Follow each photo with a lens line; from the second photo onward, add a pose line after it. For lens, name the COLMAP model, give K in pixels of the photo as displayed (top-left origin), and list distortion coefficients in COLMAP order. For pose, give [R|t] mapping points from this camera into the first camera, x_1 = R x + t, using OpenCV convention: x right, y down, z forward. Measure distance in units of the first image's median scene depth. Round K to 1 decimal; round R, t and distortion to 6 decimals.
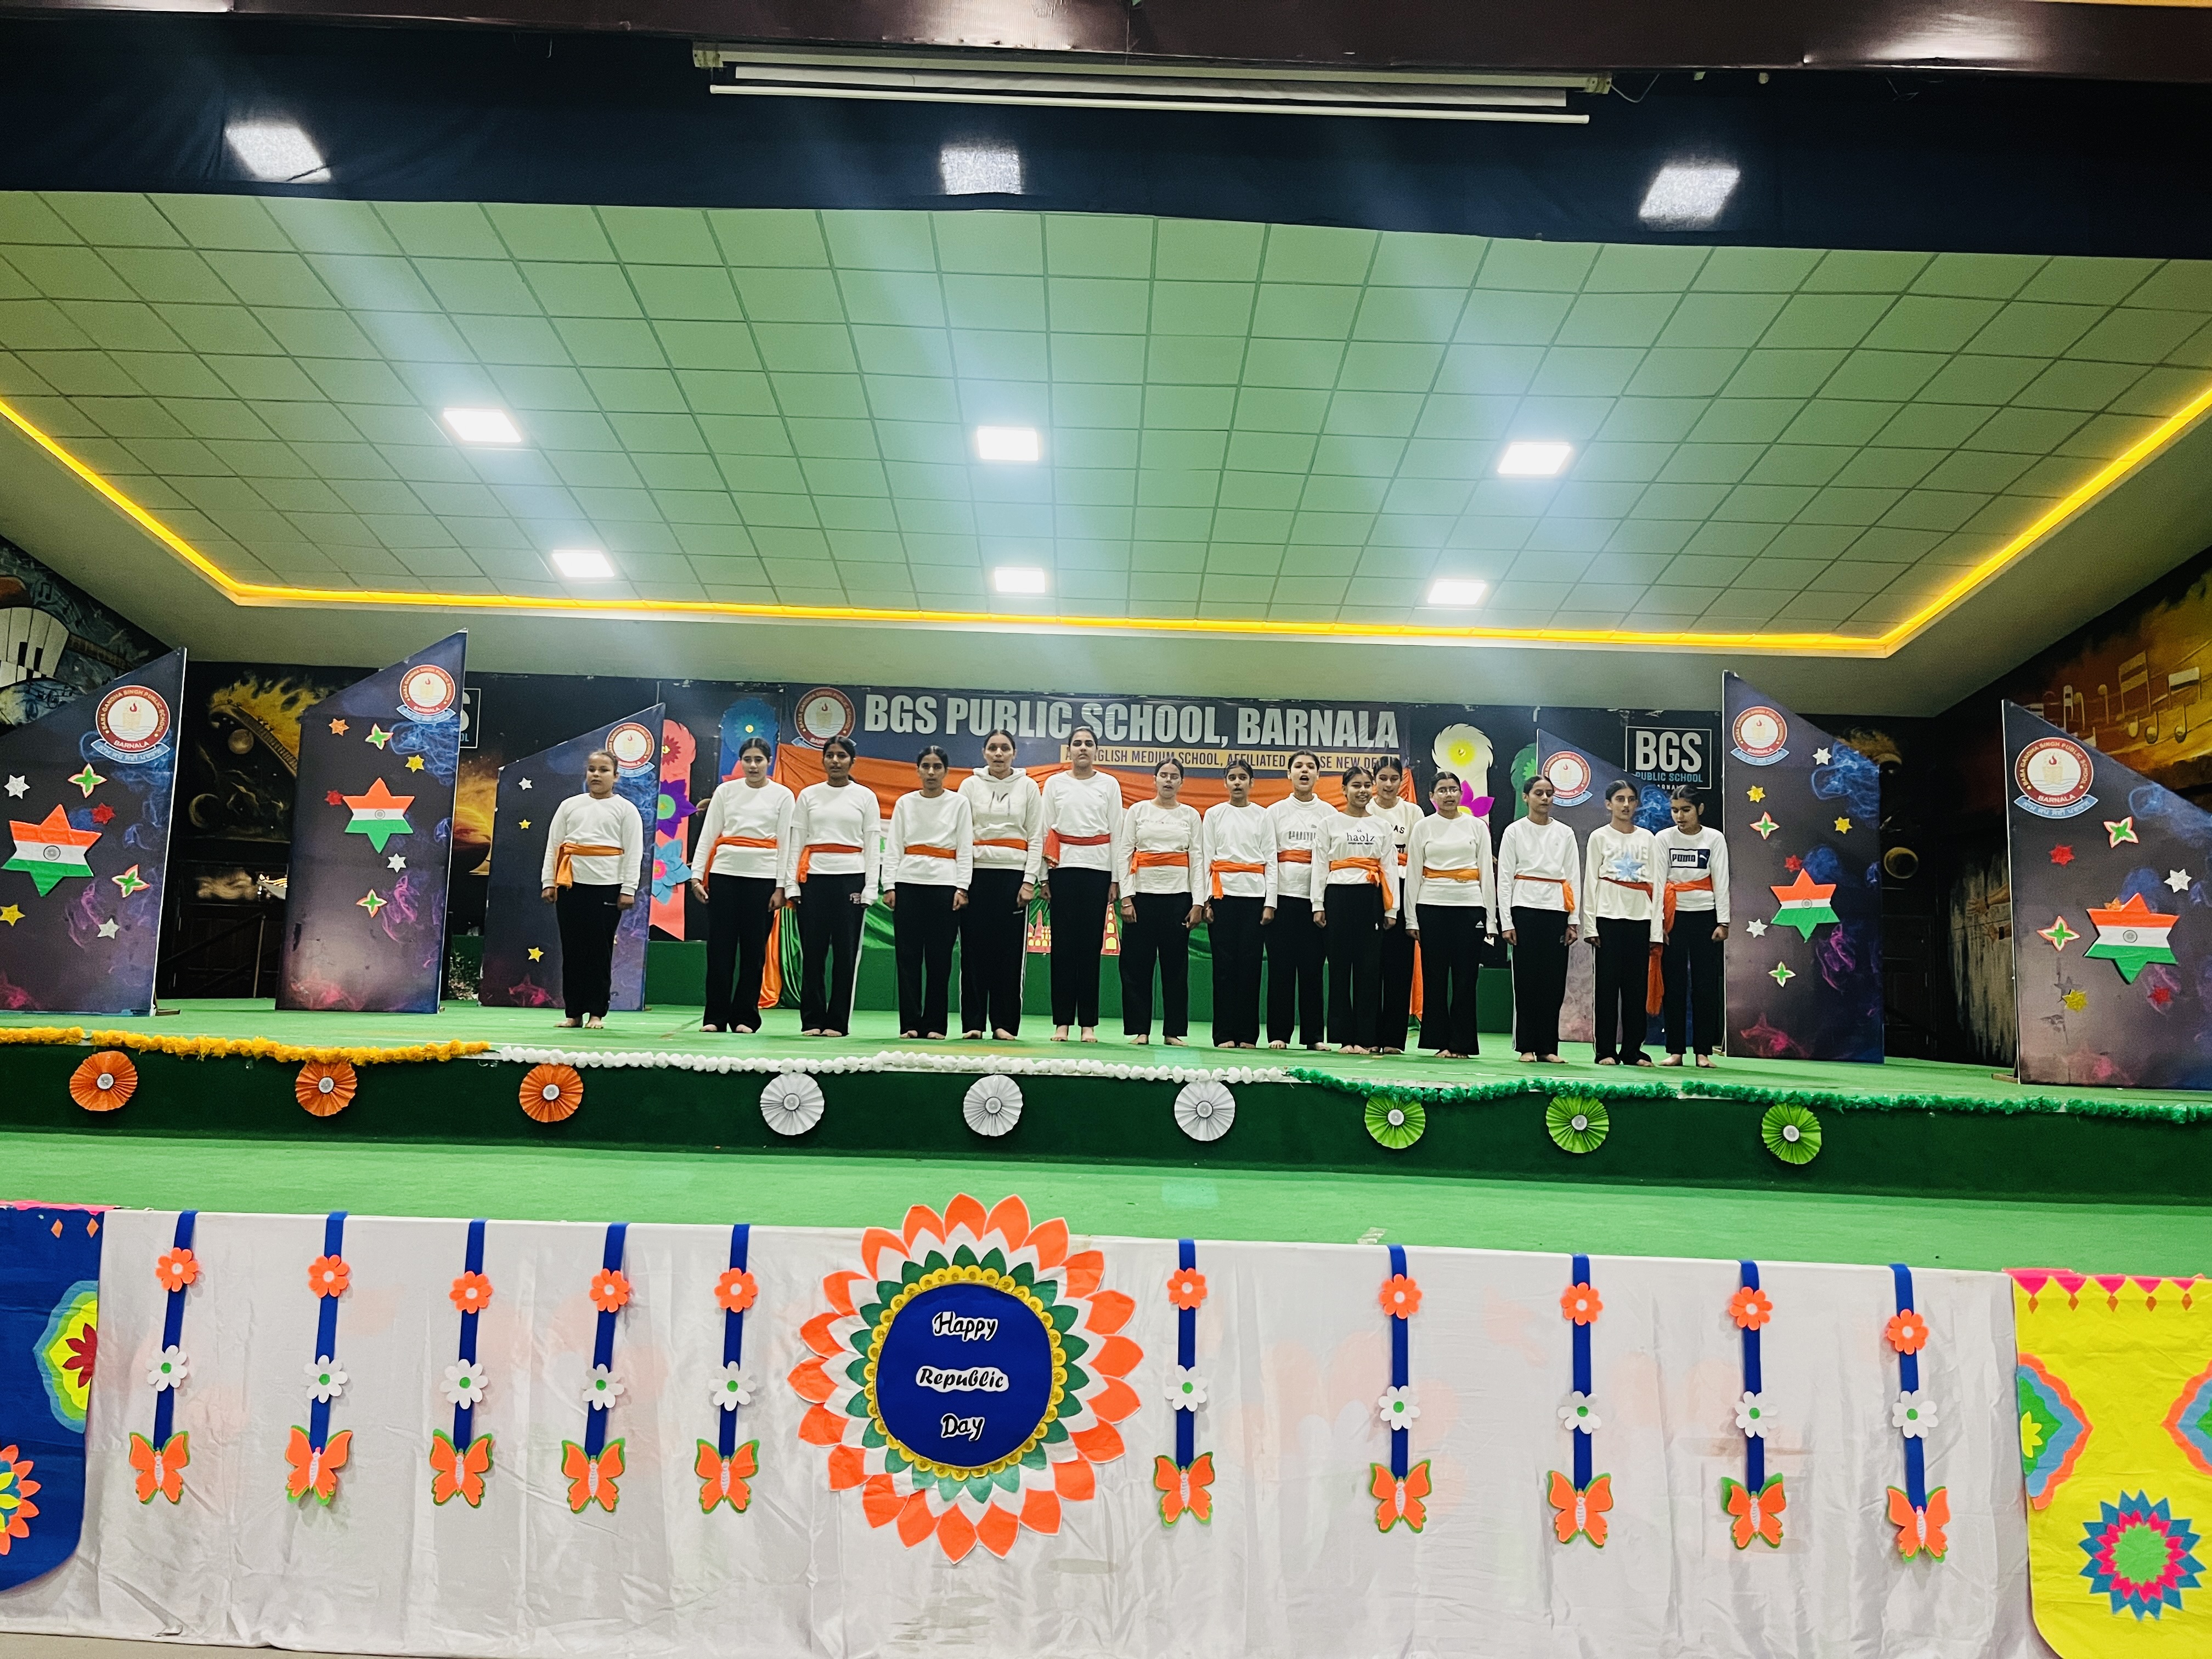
lens RADIAL K [[1676.7, 0, 1093.7], [0, 1676.7, 819.2], [0, 0, 1]] dist [0.065108, -0.089490]
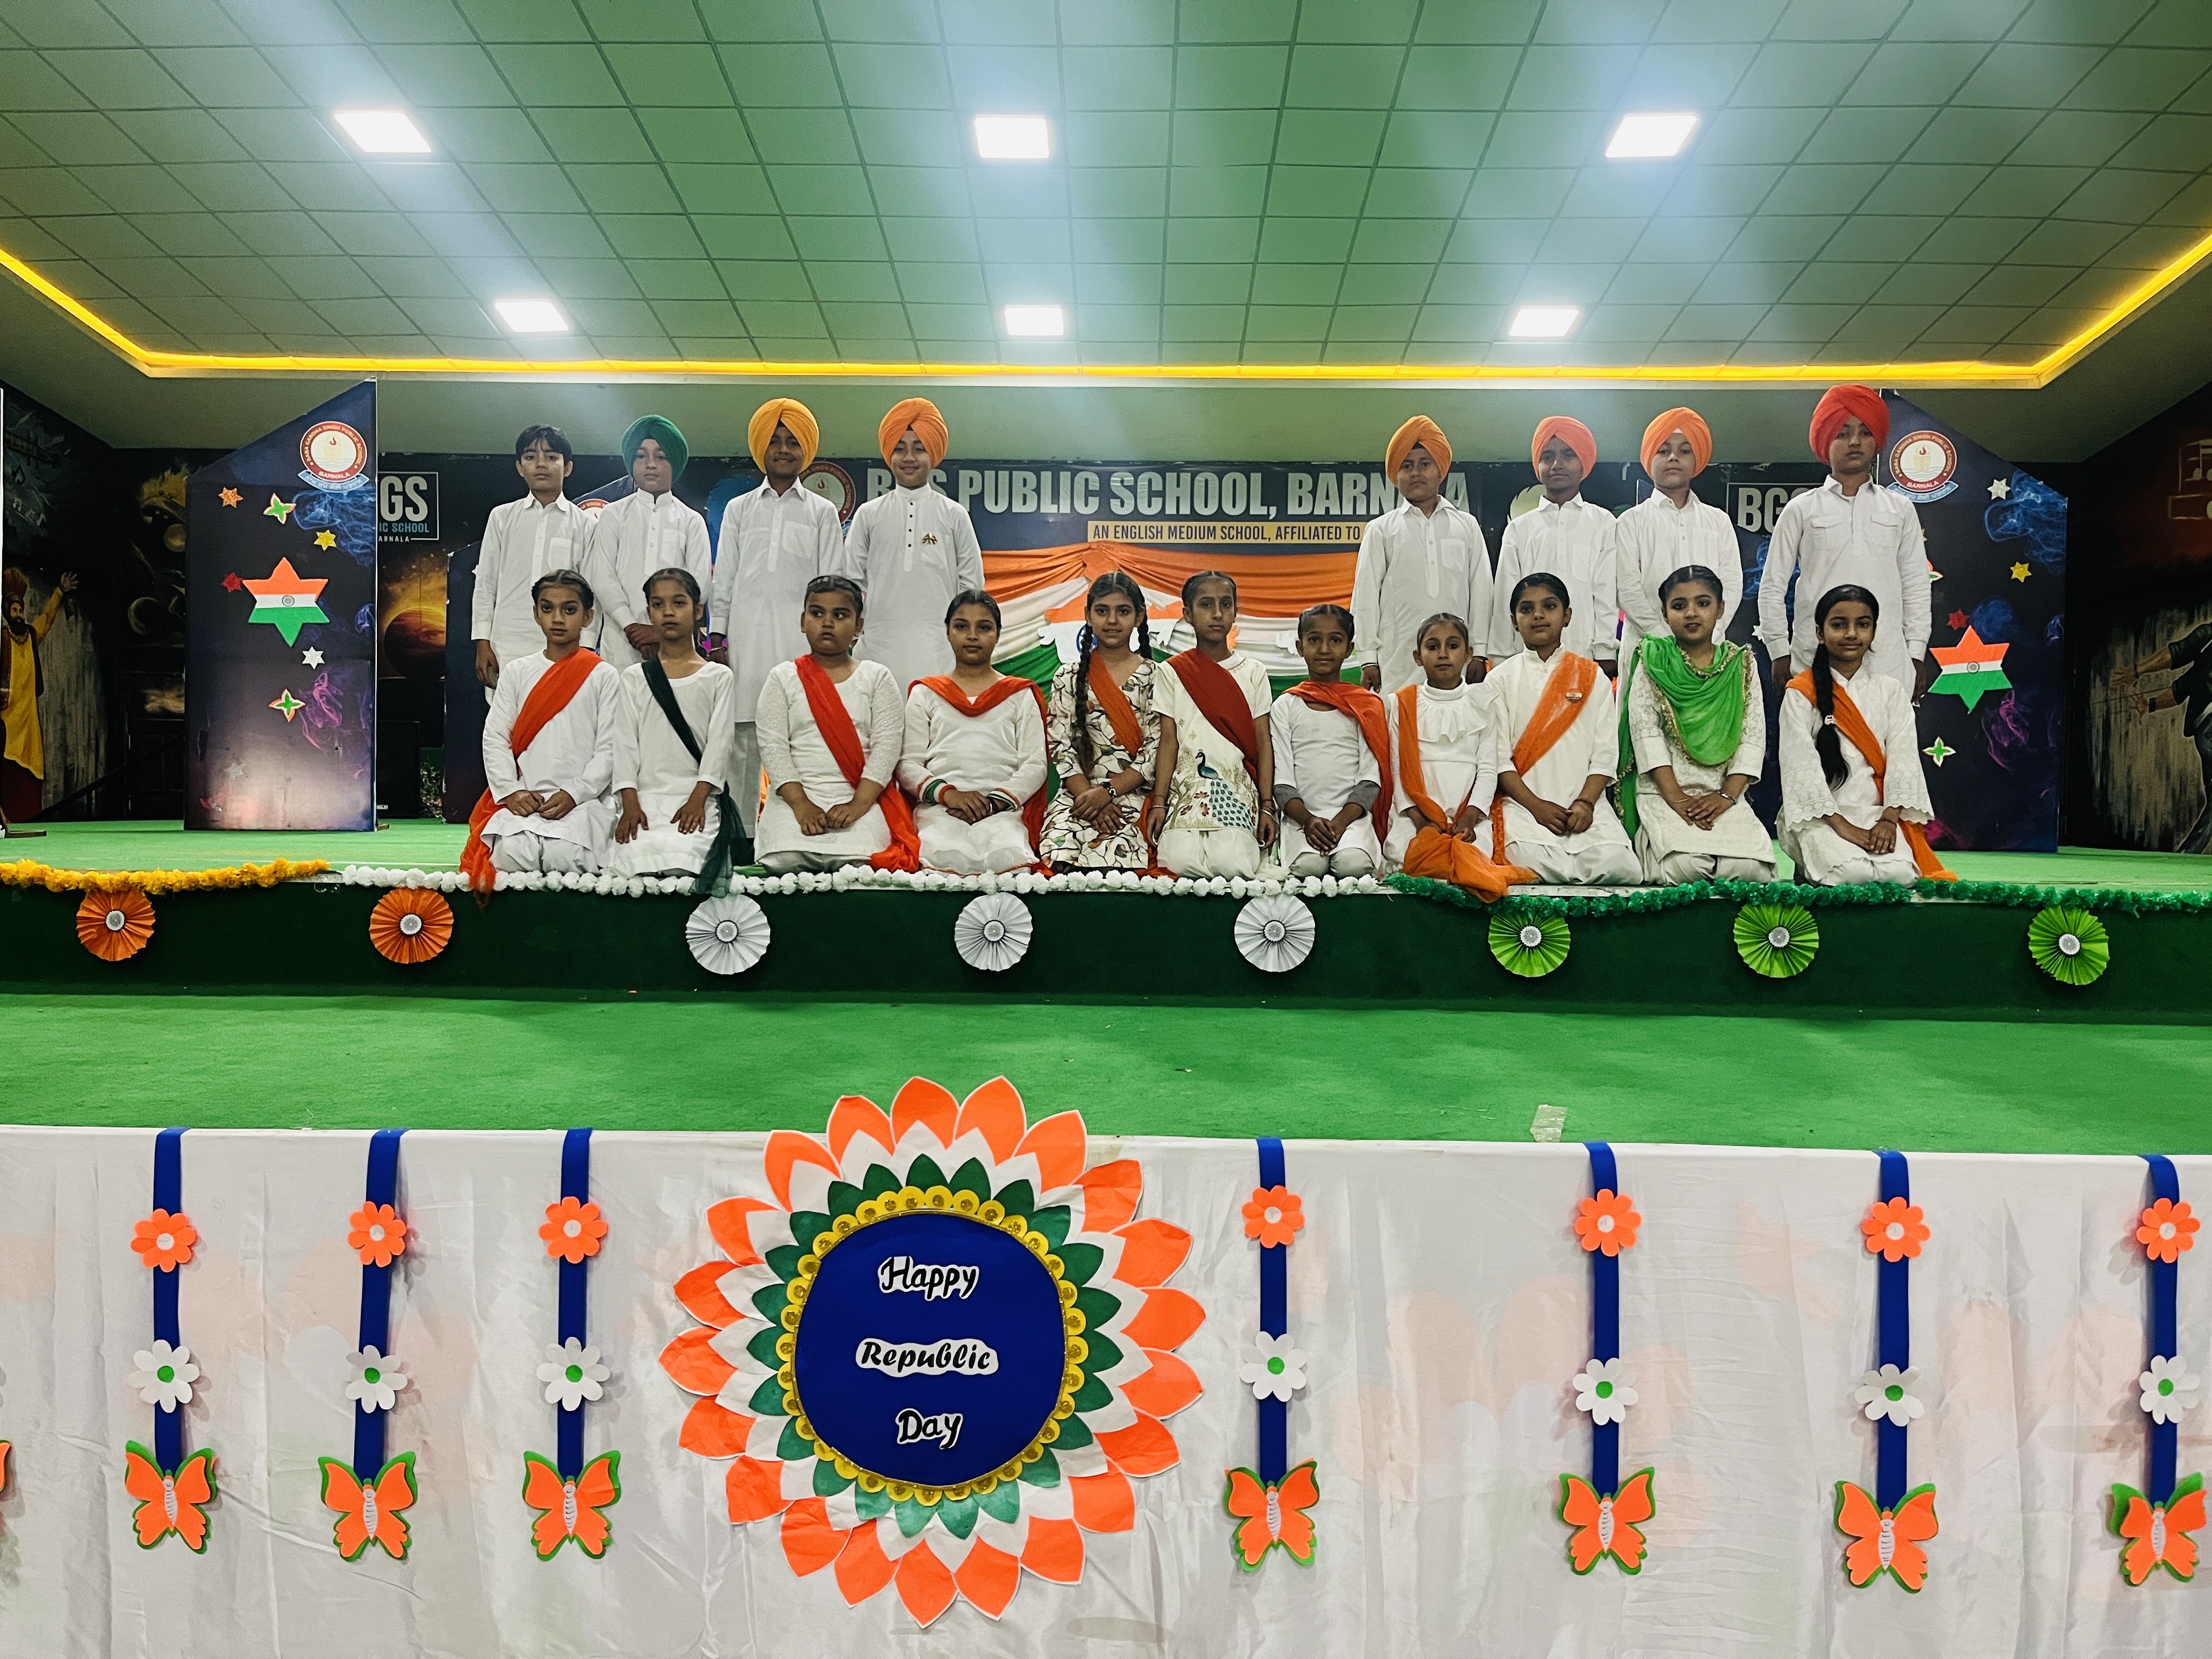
lens RADIAL K [[1676.7, 0, 1101.9], [0, 1676.7, 844.5], [0, 0, 1]] dist [0.065108, -0.089490]
pose [[0.999586, -0.021136, -0.019499, 0.002185], [0.023426, 0.991776, 0.125824, 0.019716], [0.016679, -0.126229, 0.991861, 0.134126]]
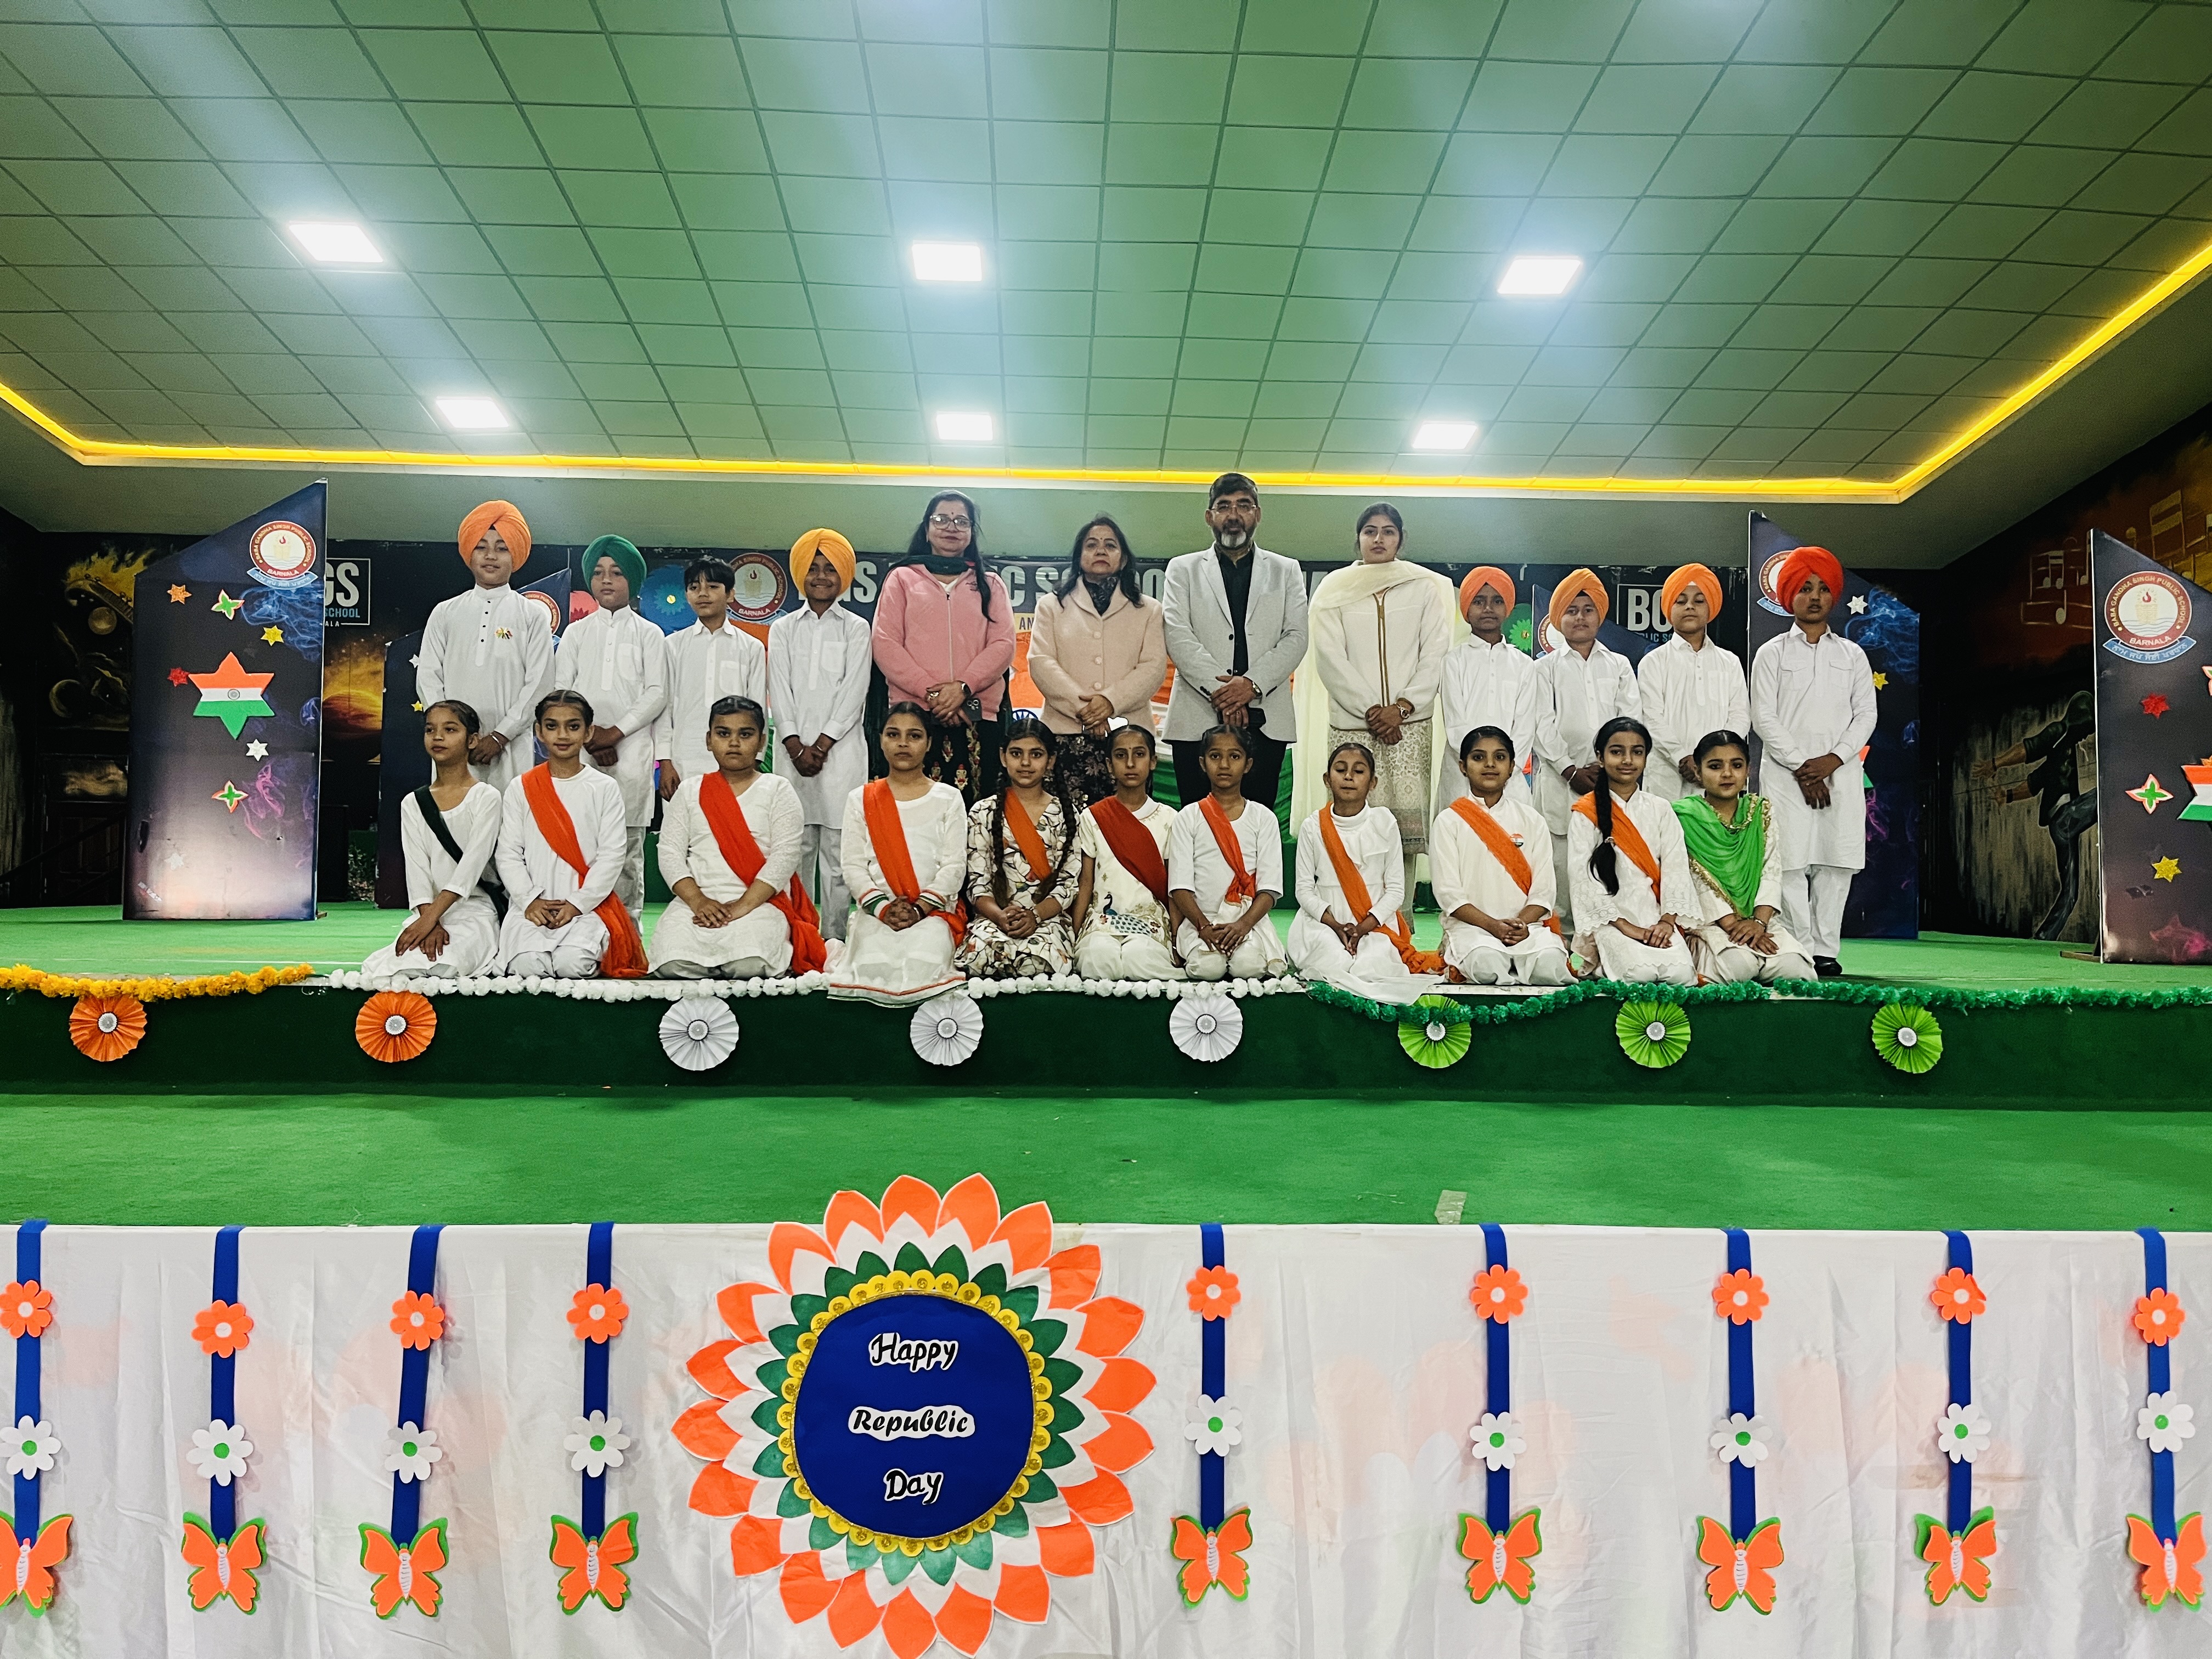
lens RADIAL K [[1676.7, 0, 1117.4], [0, 1676.7, 831.6], [0, 0, 1]] dist [0.065108, -0.089490]
pose [[0.998953, -0.019647, 0.041303, -0.004744], [0.016388, 0.996833, 0.077811, 0.006564], [-0.042701, -0.077052, 0.996112, 0.098723]]
